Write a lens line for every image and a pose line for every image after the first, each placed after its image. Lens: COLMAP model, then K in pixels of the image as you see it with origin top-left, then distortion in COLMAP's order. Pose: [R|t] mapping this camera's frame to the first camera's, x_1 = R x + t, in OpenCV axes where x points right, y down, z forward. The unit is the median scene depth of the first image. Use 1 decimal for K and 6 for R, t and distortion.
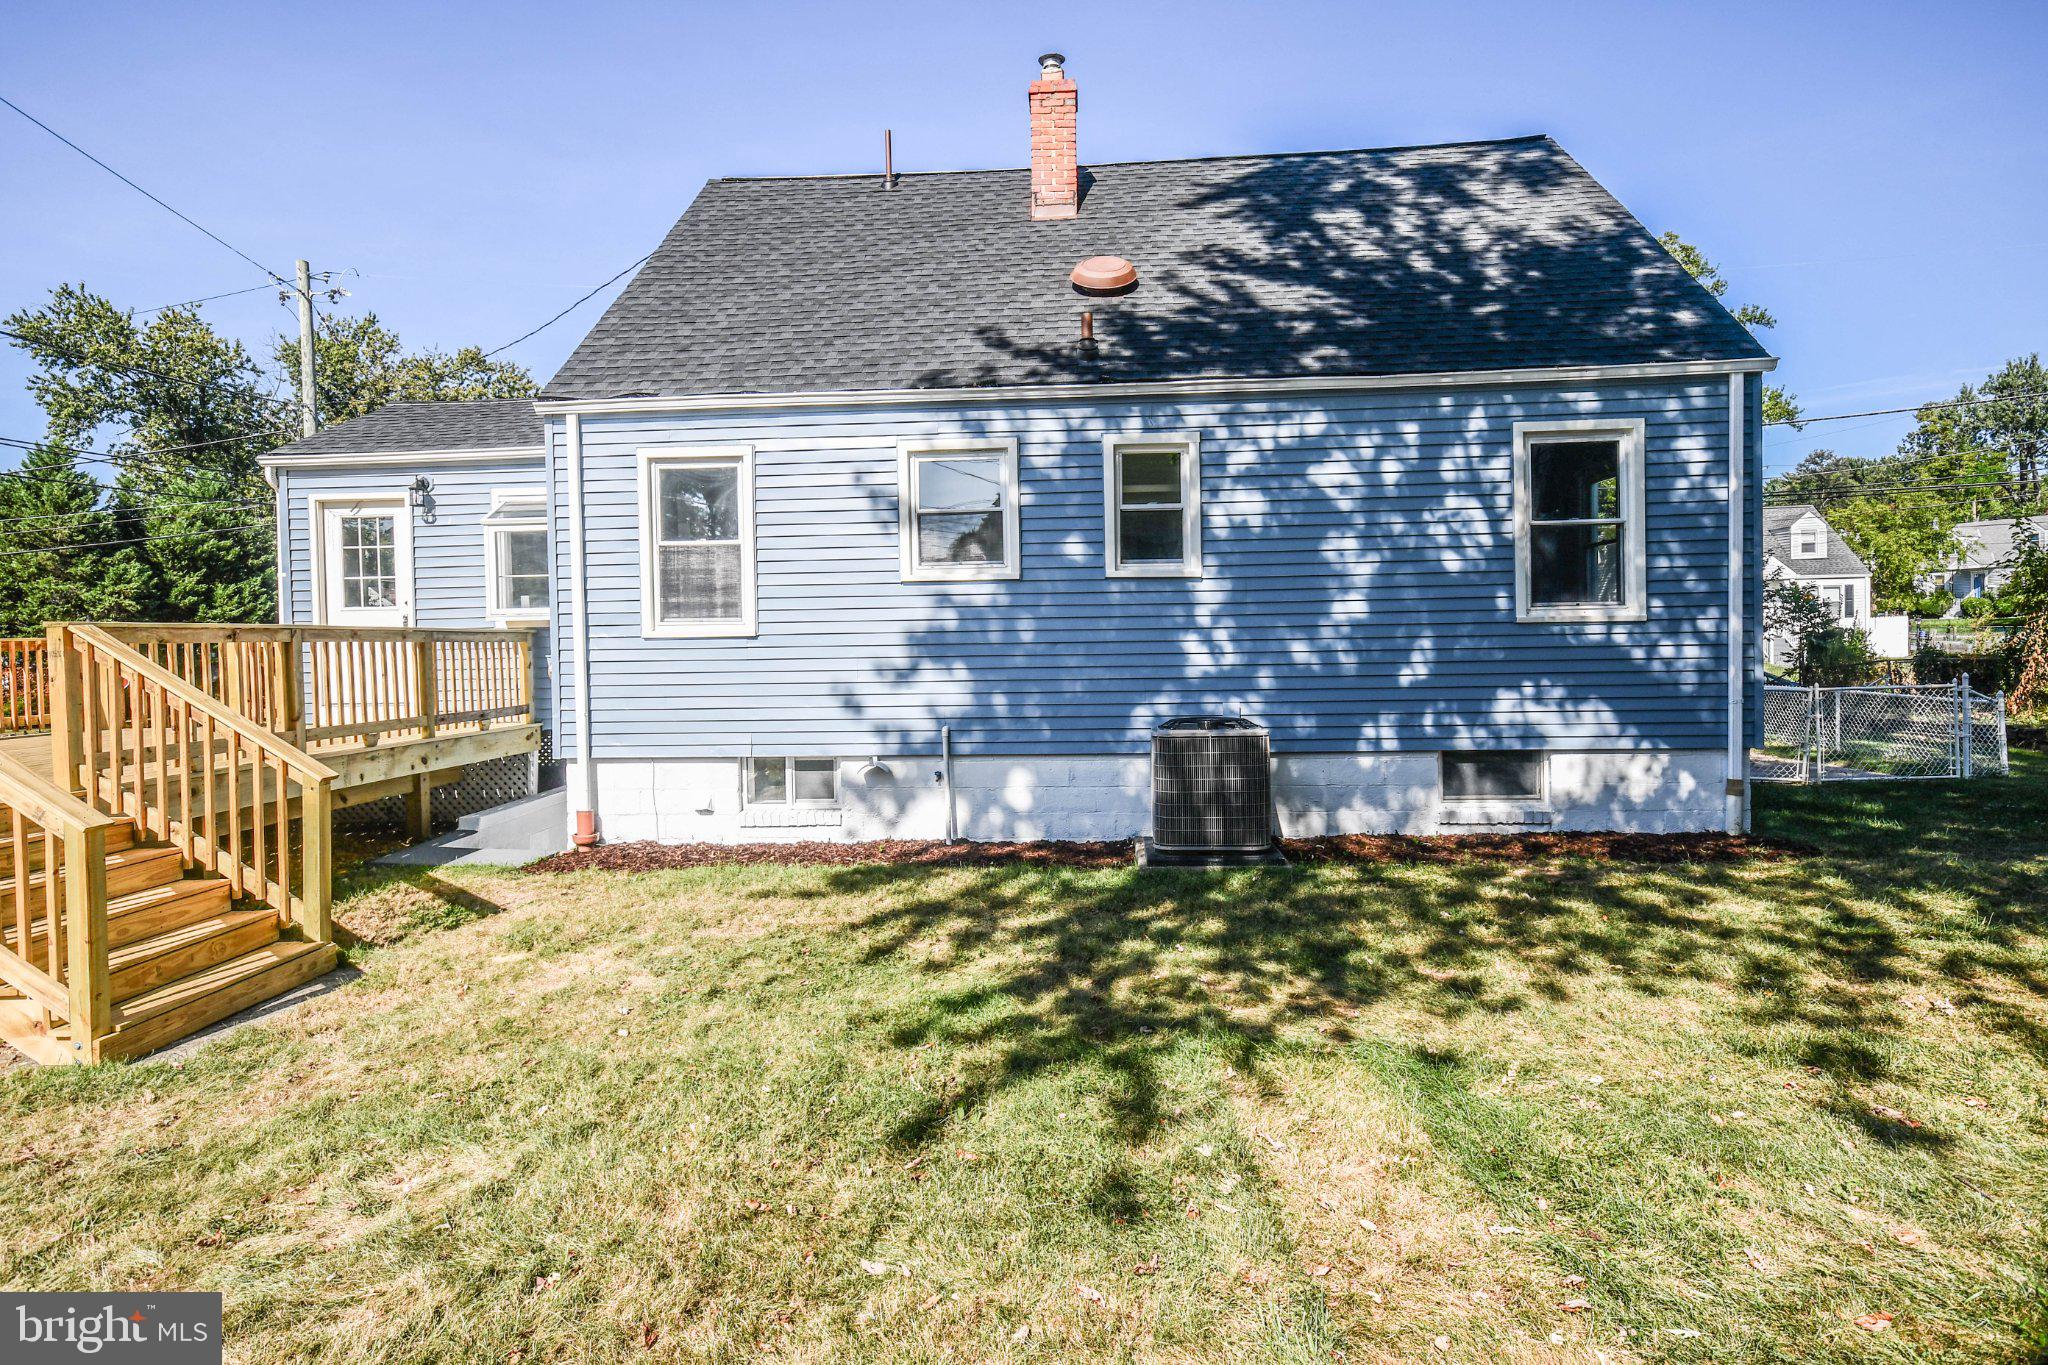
lens RADIAL K [[1072.5, 0, 1024.6], [0, 1072.5, 673.6], [0, 0, 1]] dist [0.001484, -0.002153]
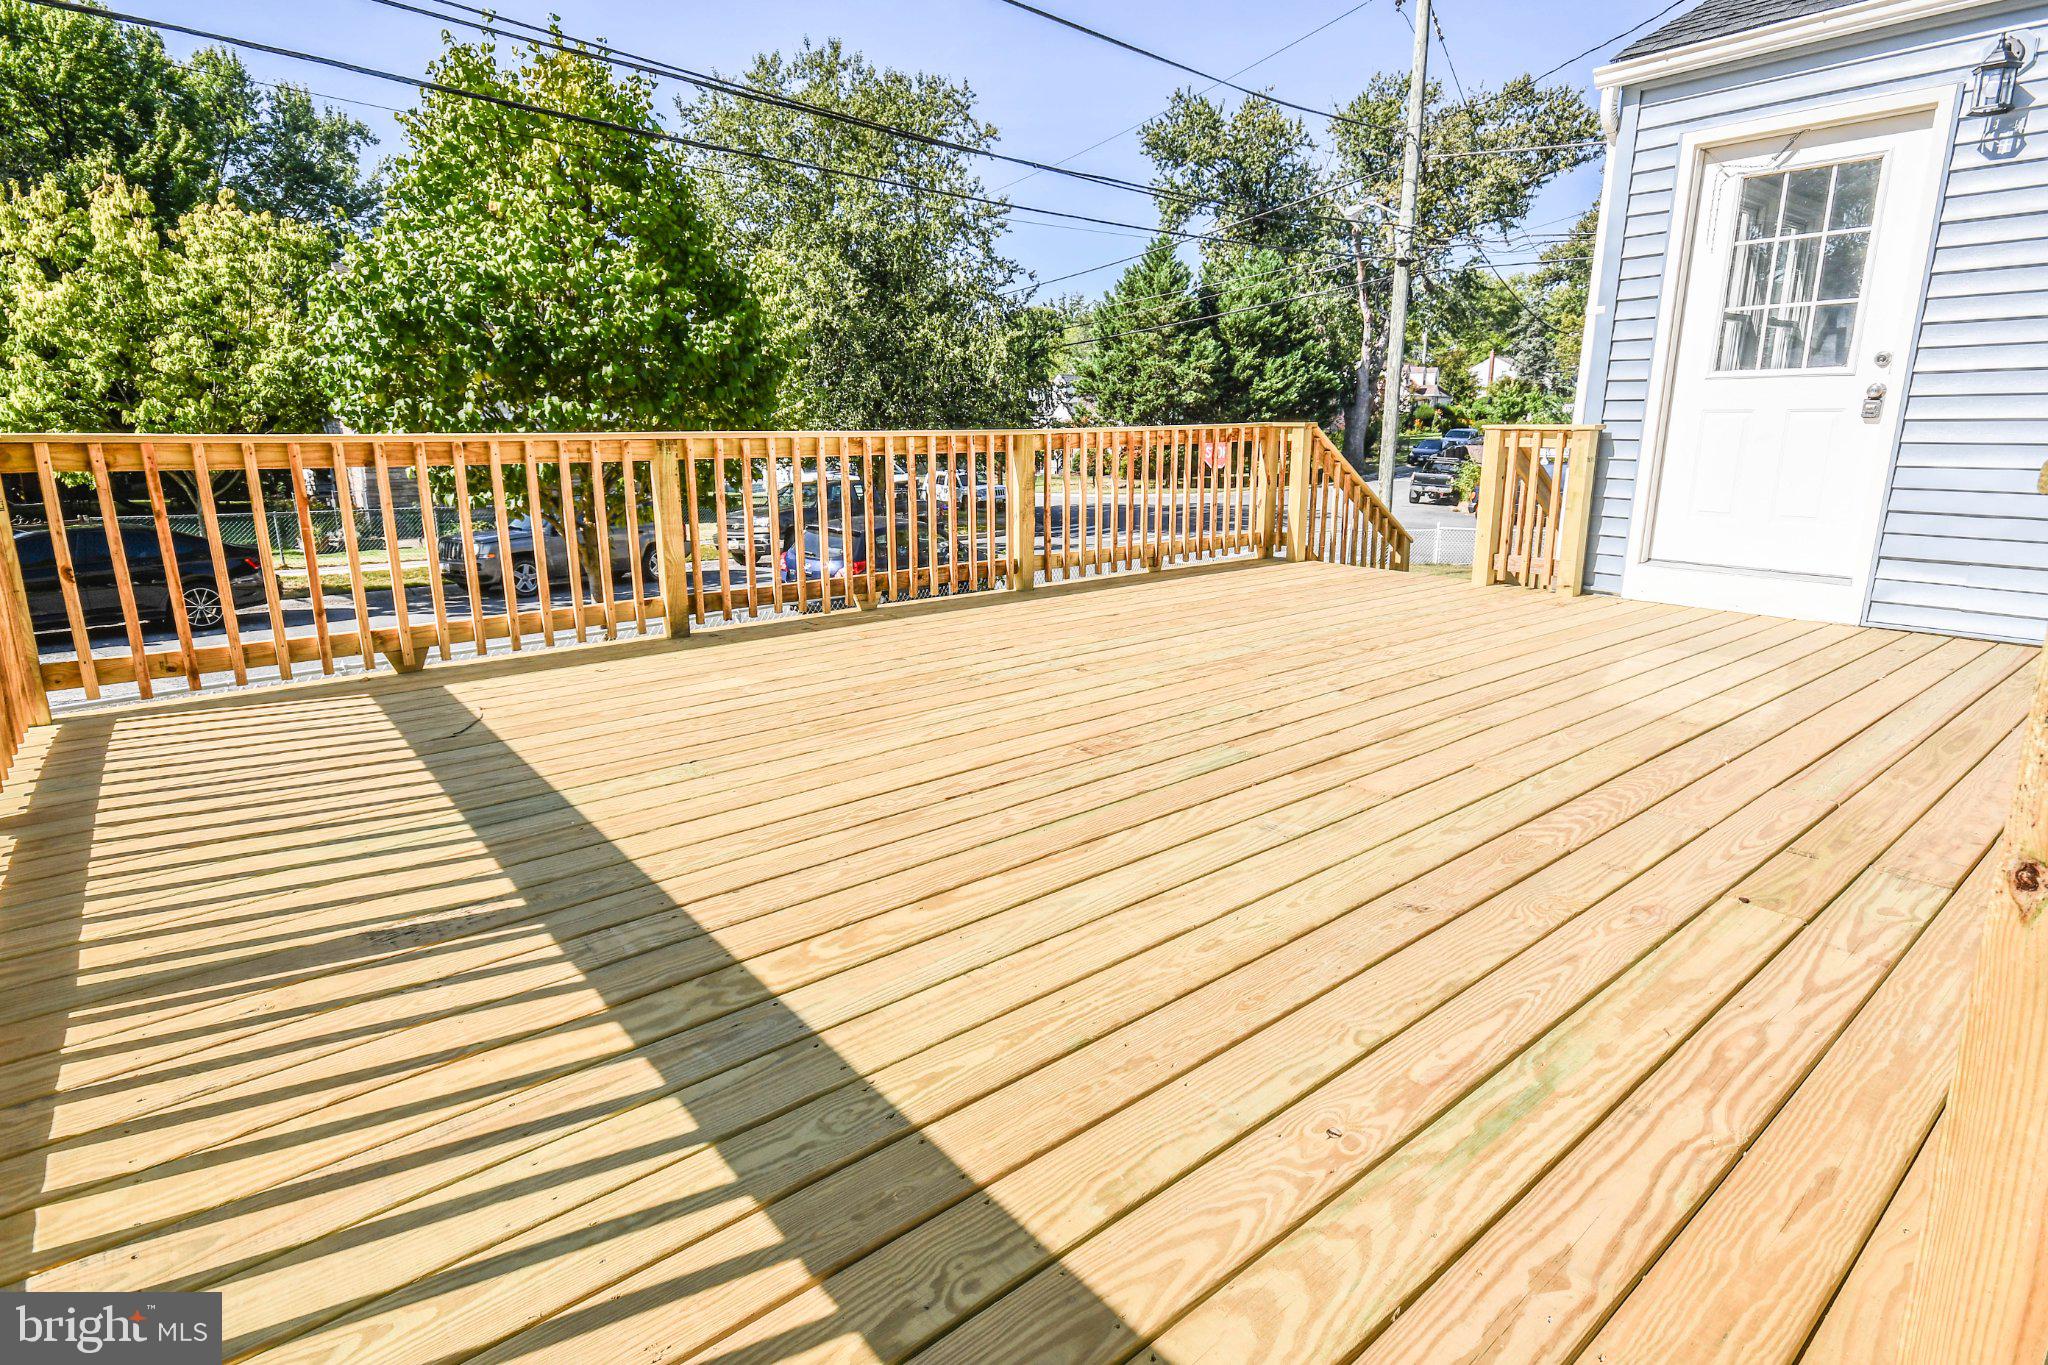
lens RADIAL K [[1063.6, 0, 1031.2], [0, 1063.6, 669.5], [0, 0, 1]] dist [0.011108, -0.007342]
pose [[0.668333, 0.186712, -0.720048, -0.586005], [-0.035536, 0.974895, 0.219811, -0.031462], [0.743013, -0.121319, 0.658190, 0.534459]]
